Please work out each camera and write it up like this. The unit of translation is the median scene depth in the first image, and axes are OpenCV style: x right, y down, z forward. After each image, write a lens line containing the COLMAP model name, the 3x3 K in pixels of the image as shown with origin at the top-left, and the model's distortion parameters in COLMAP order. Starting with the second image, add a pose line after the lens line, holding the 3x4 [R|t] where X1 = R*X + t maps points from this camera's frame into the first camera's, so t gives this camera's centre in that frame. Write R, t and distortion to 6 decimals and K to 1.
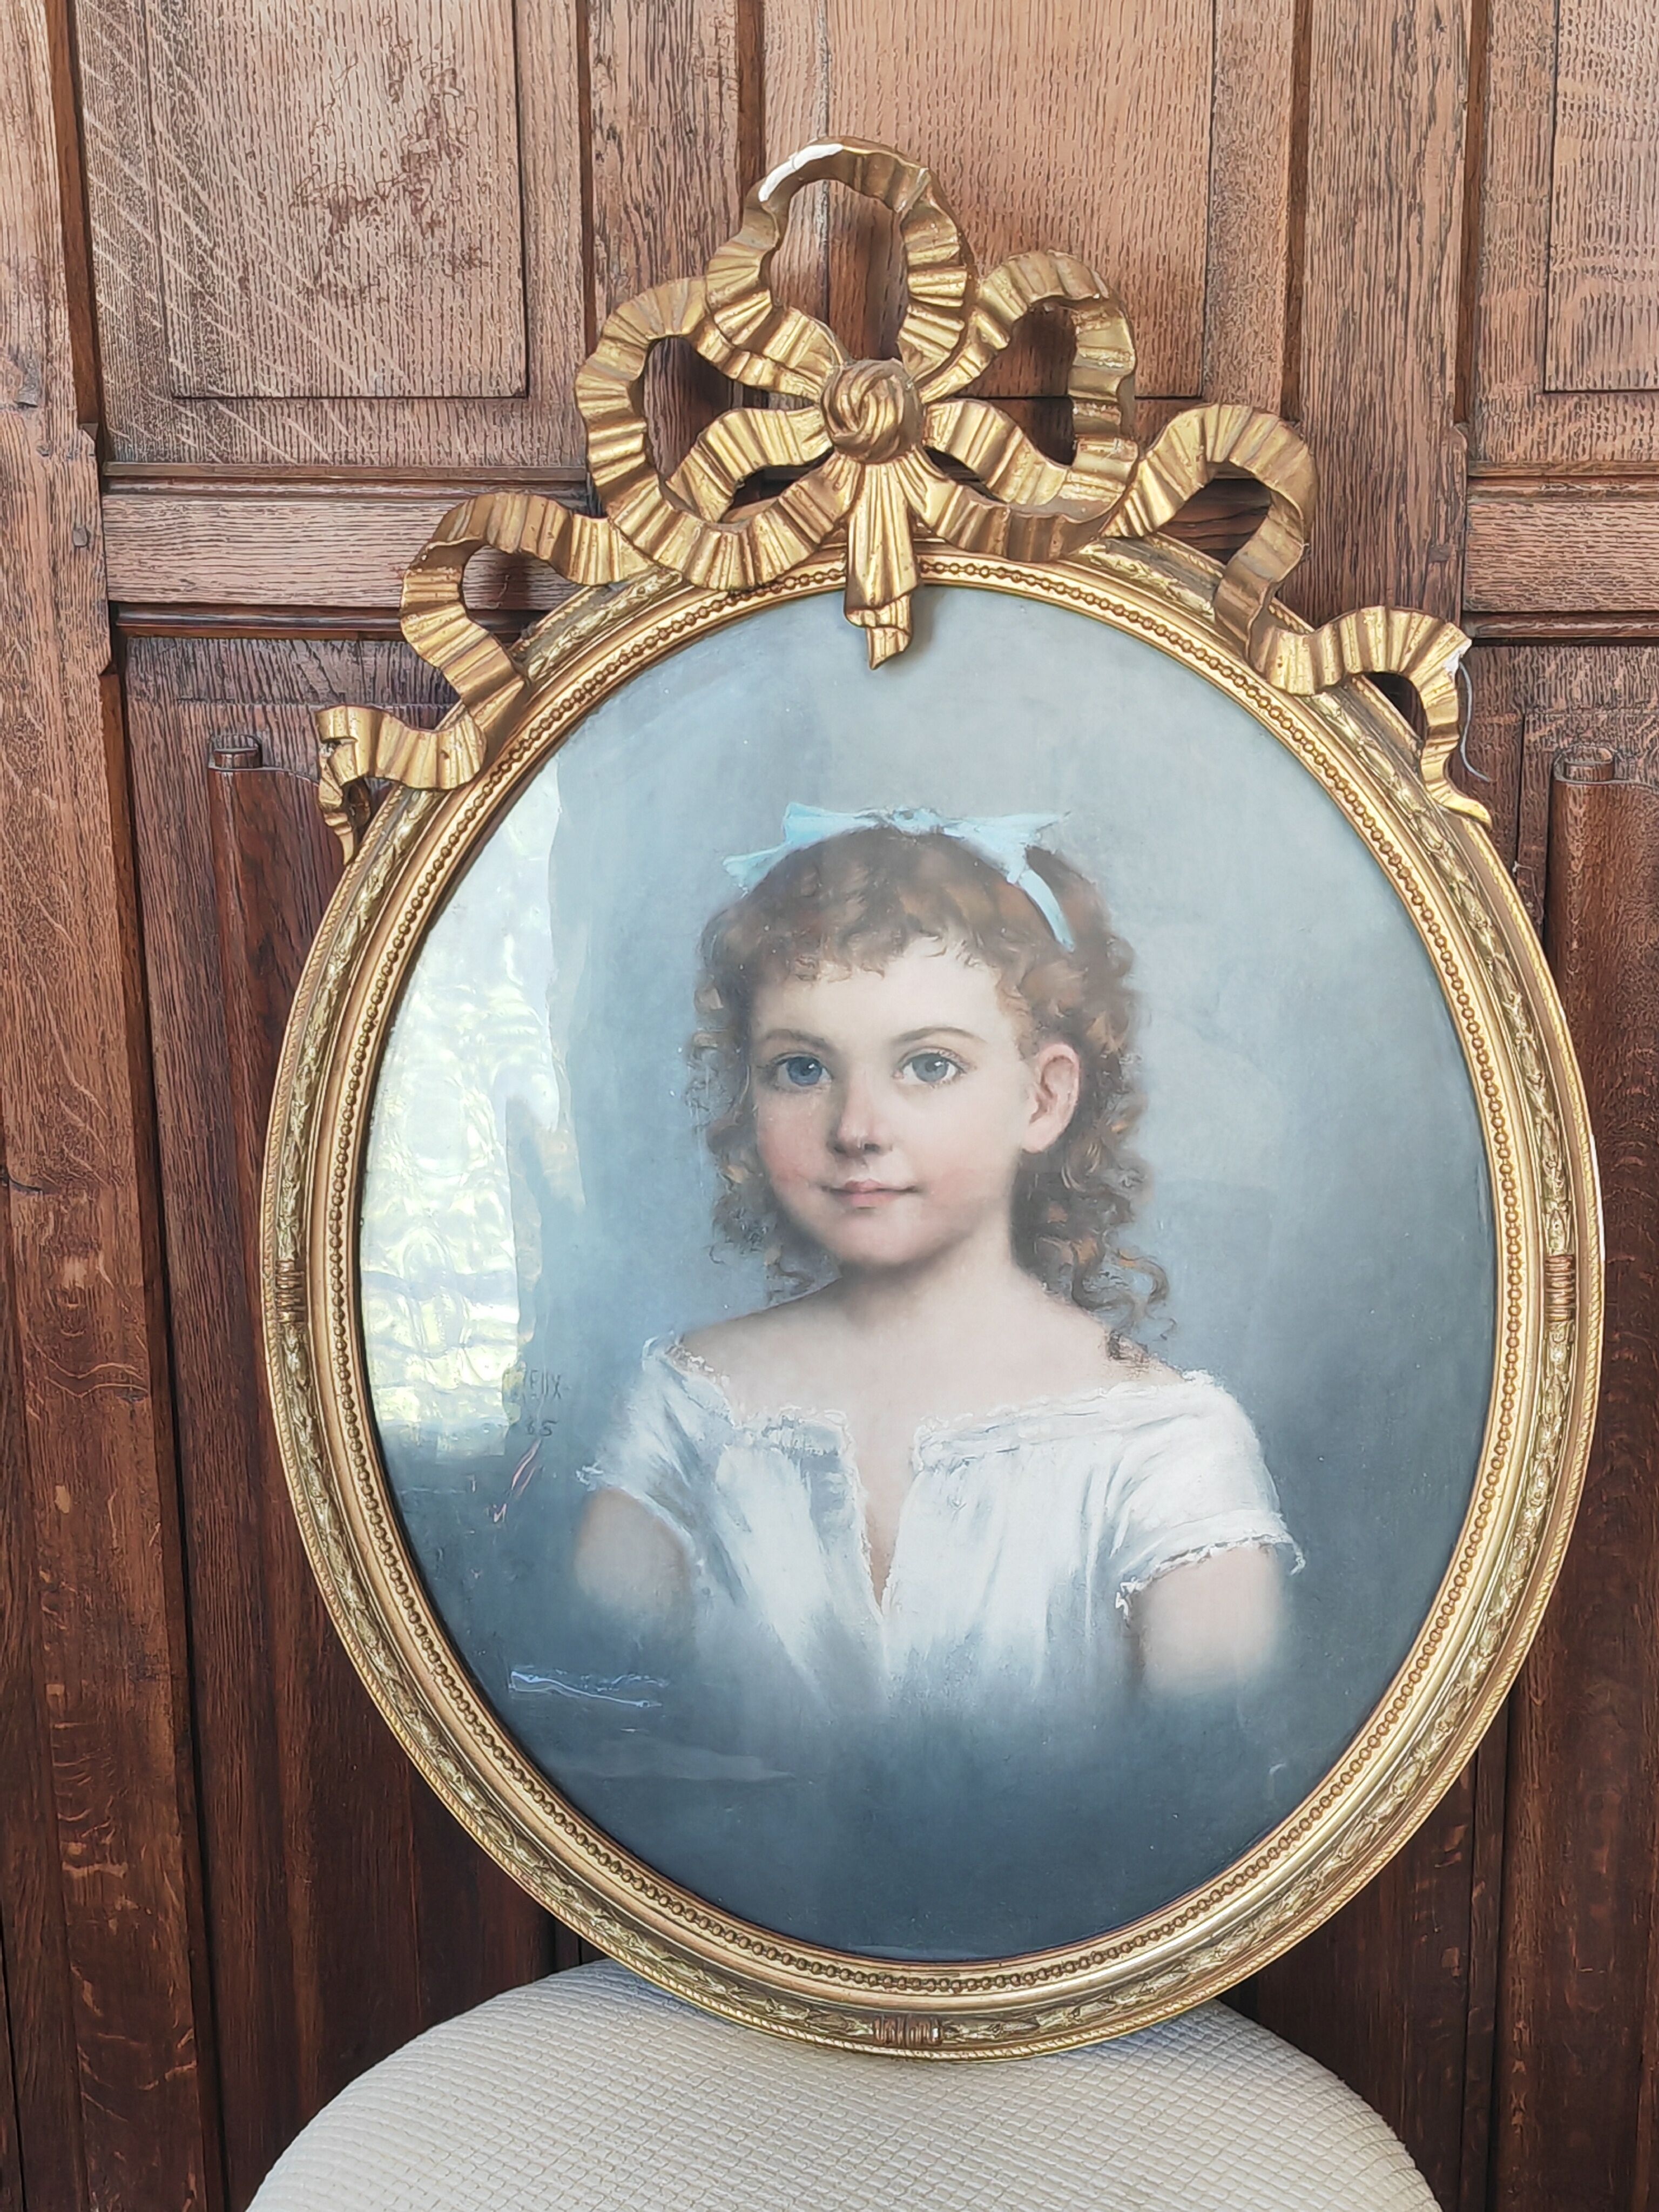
lens RADIAL K [[3136.0, 0, 829.5], [0, 3136.0, 1106.0], [0, 0, 1]] dist [0.112119, -0.319761]
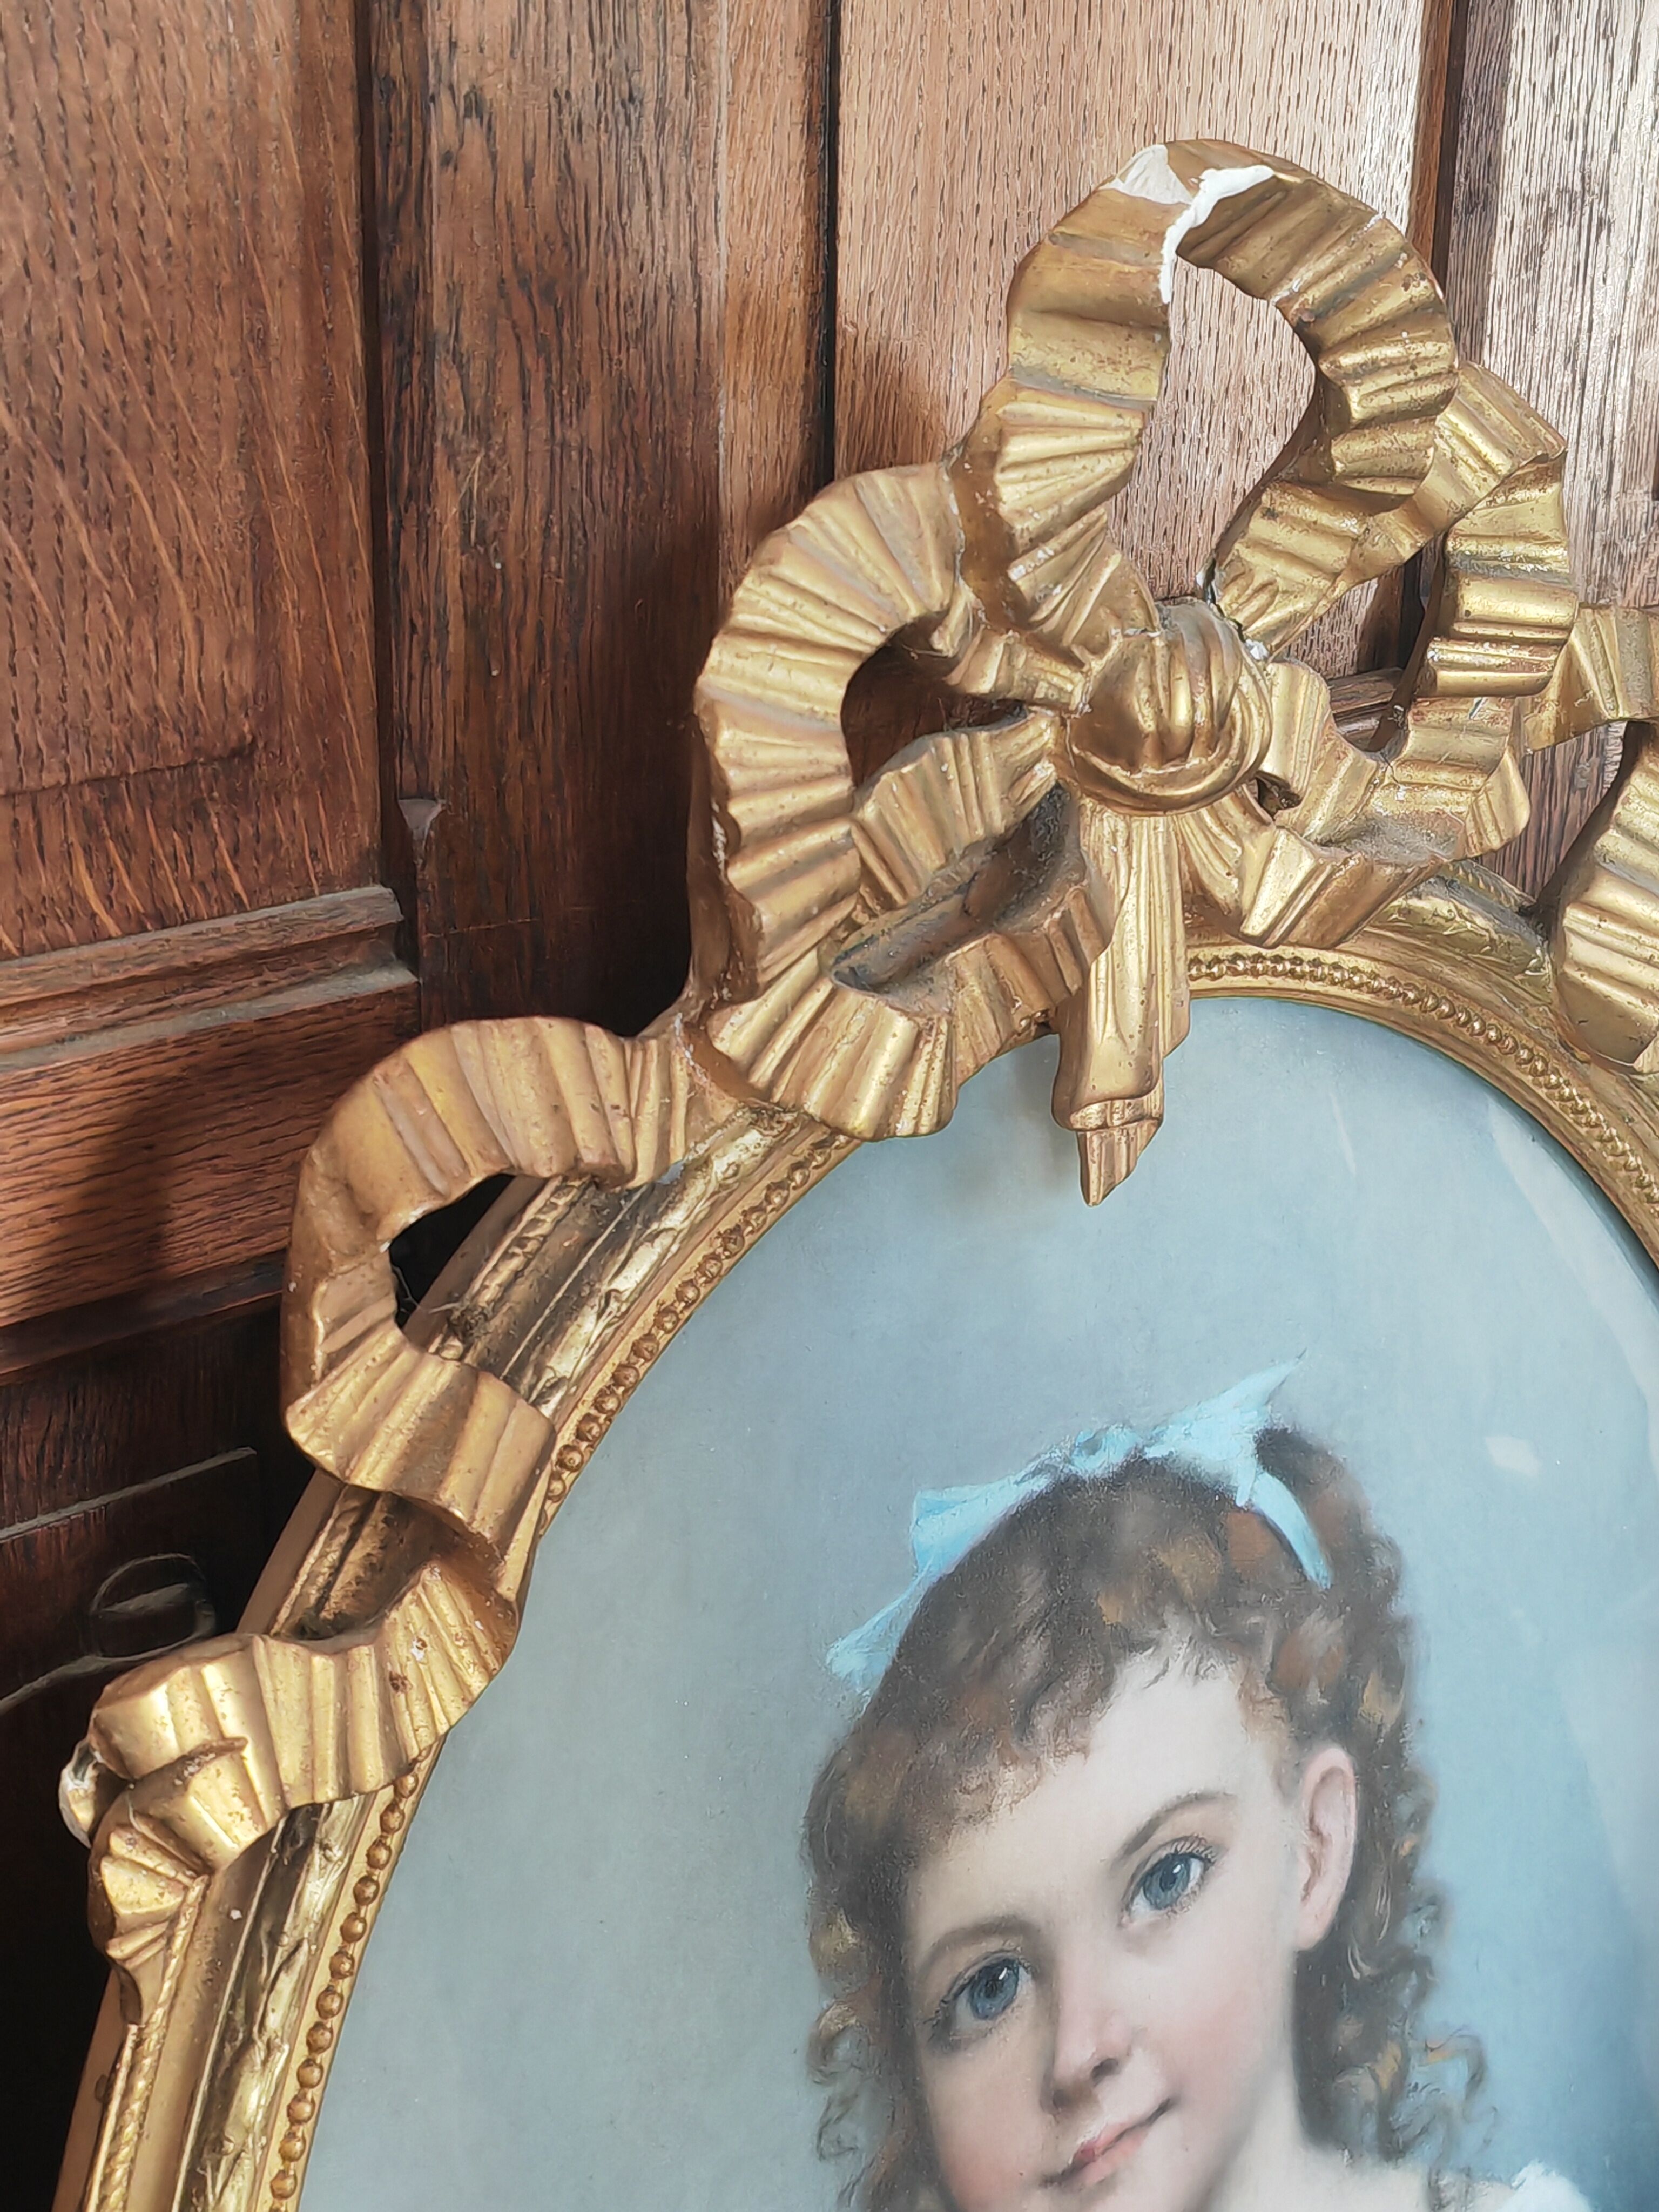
lens RADIAL K [[3136.0, 0, 829.5], [0, 3136.0, 1106.0], [0, 0, 1]] dist [0.112119, -0.319761]
pose [[0.636997, -0.248620, 0.729673, -0.360741], [0.180172, 0.968363, 0.172660, -0.241611], [-0.749515, 0.021482, 0.661639, 0.691221]]
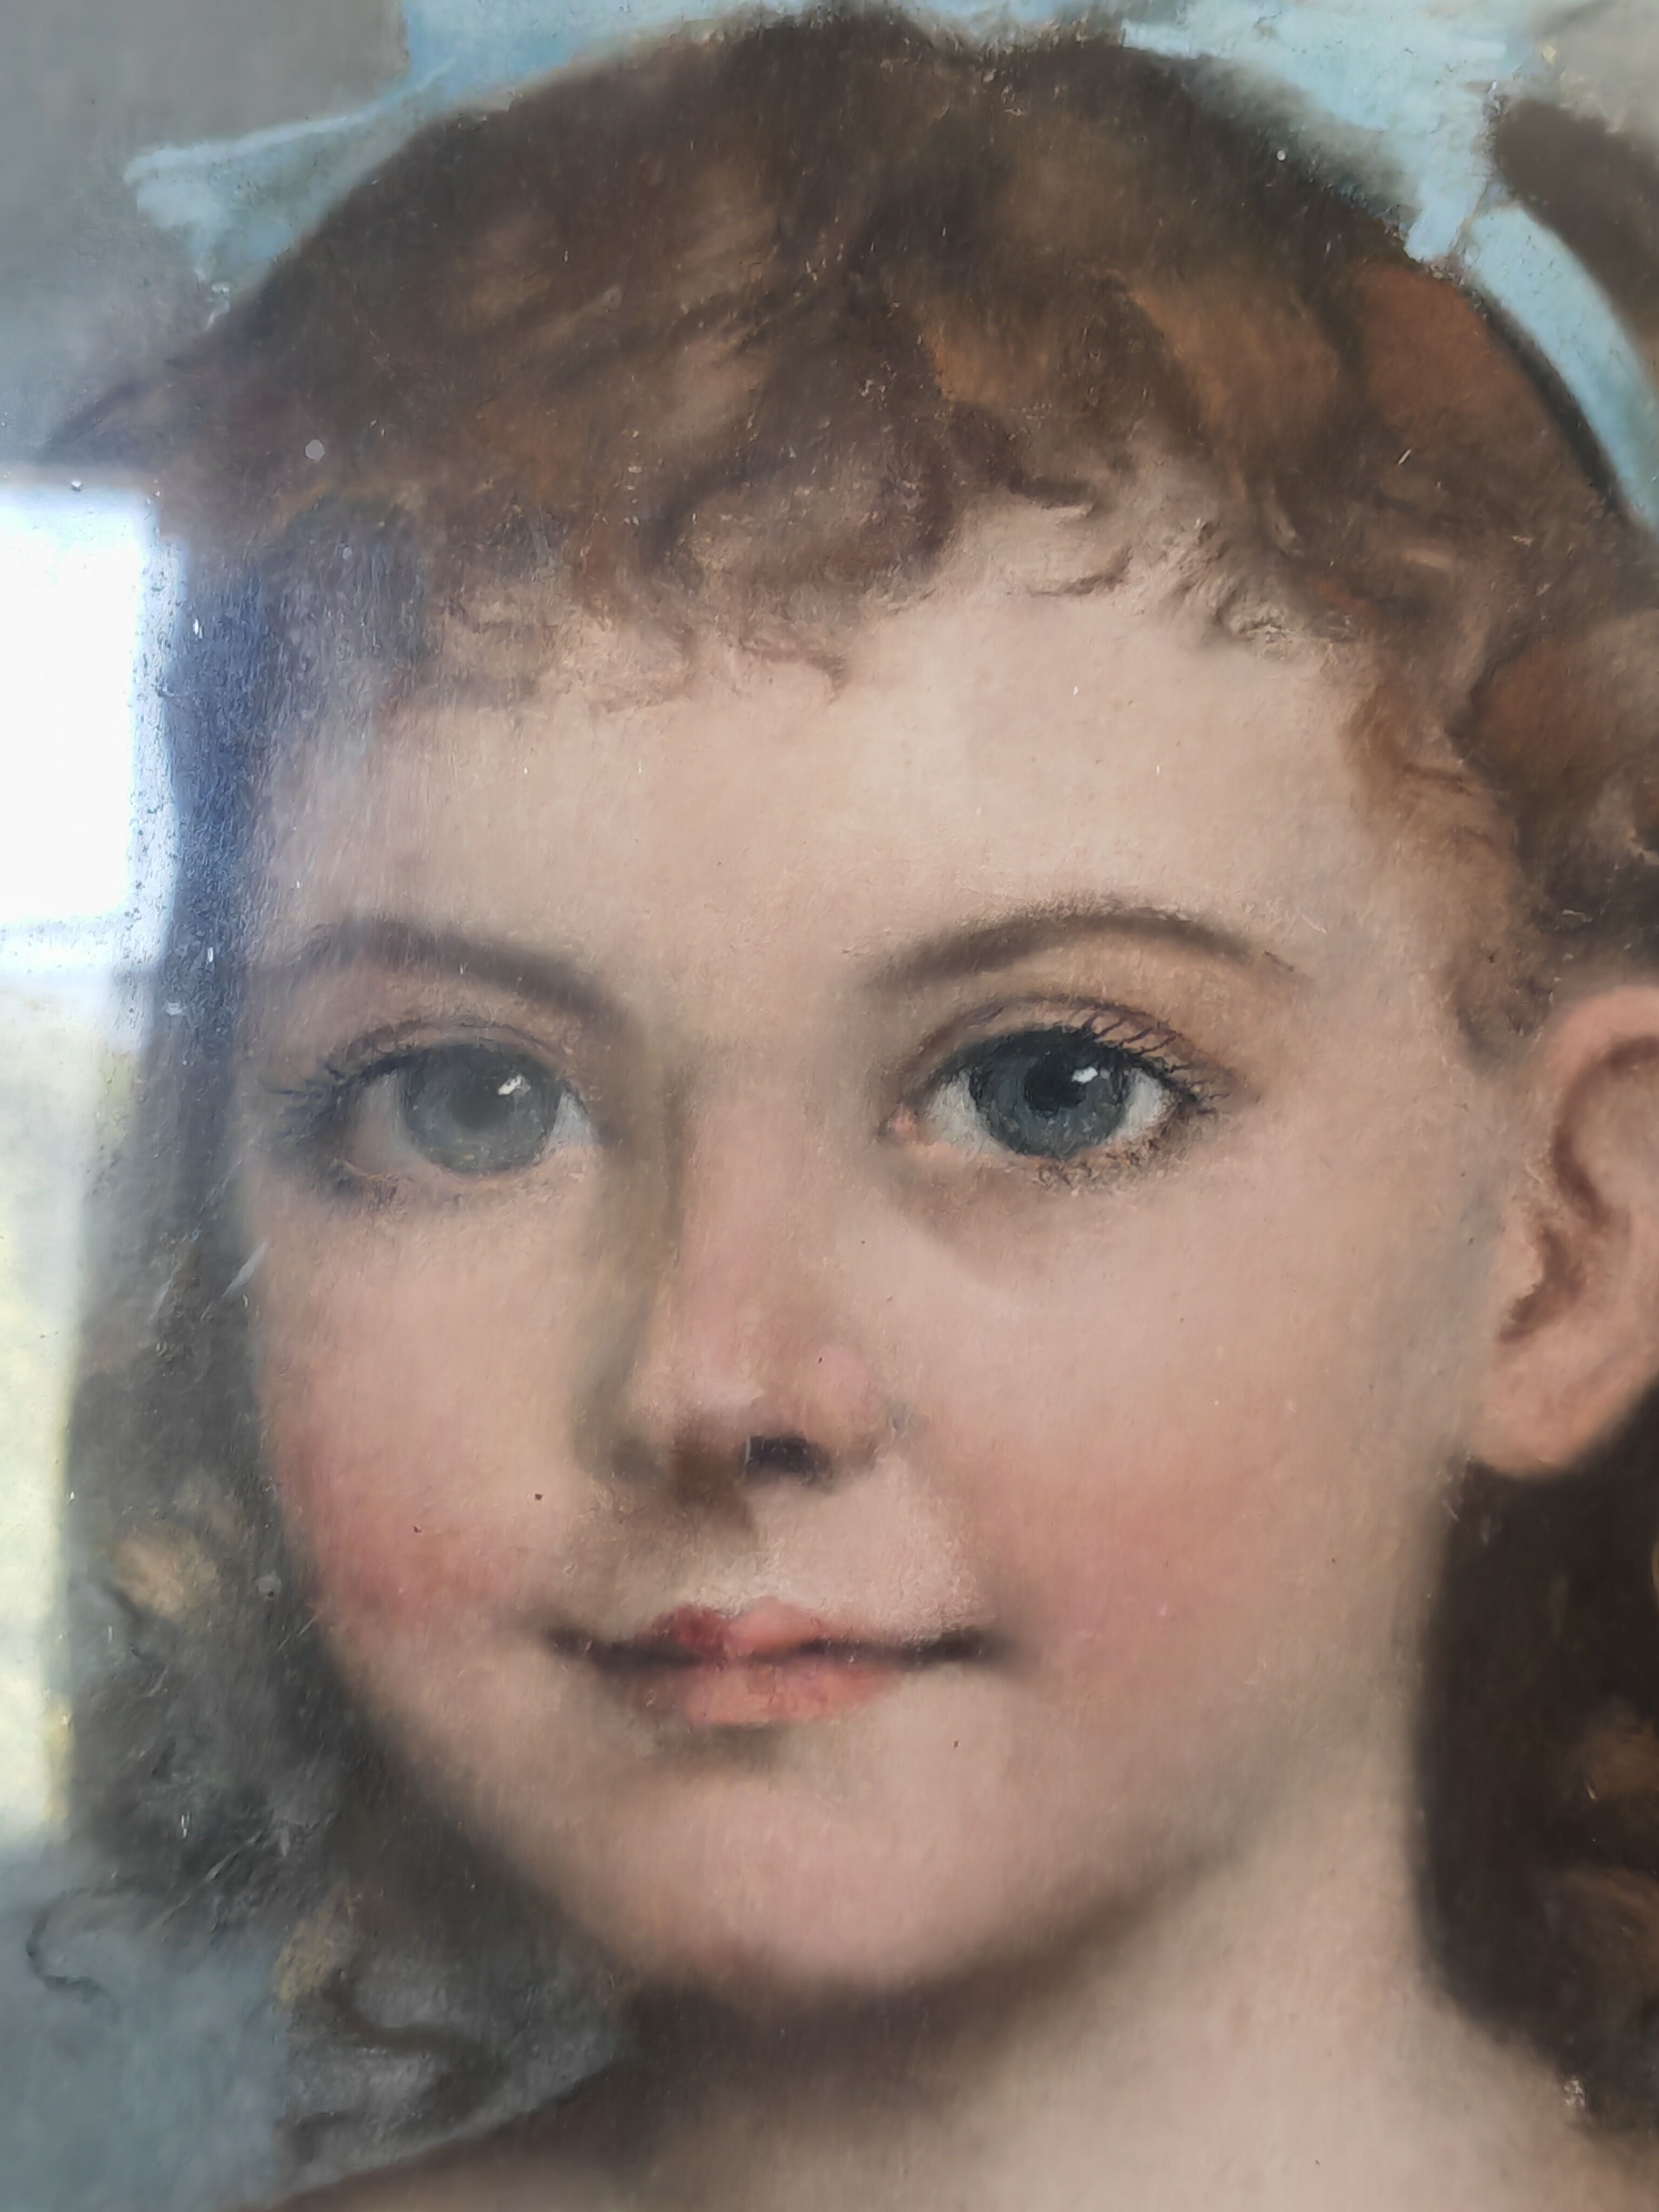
lens RADIAL K [[3136.0, 0, 829.5], [0, 3136.0, 1106.0], [0, 0, 1]] dist [0.112119, -0.319761]
pose [[0.991992, 0.012827, 0.125647, -0.011505], [-0.000101, 0.994909, -0.100773, 0.011209], [-0.126300, 0.099954, 0.986944, 0.785064]]
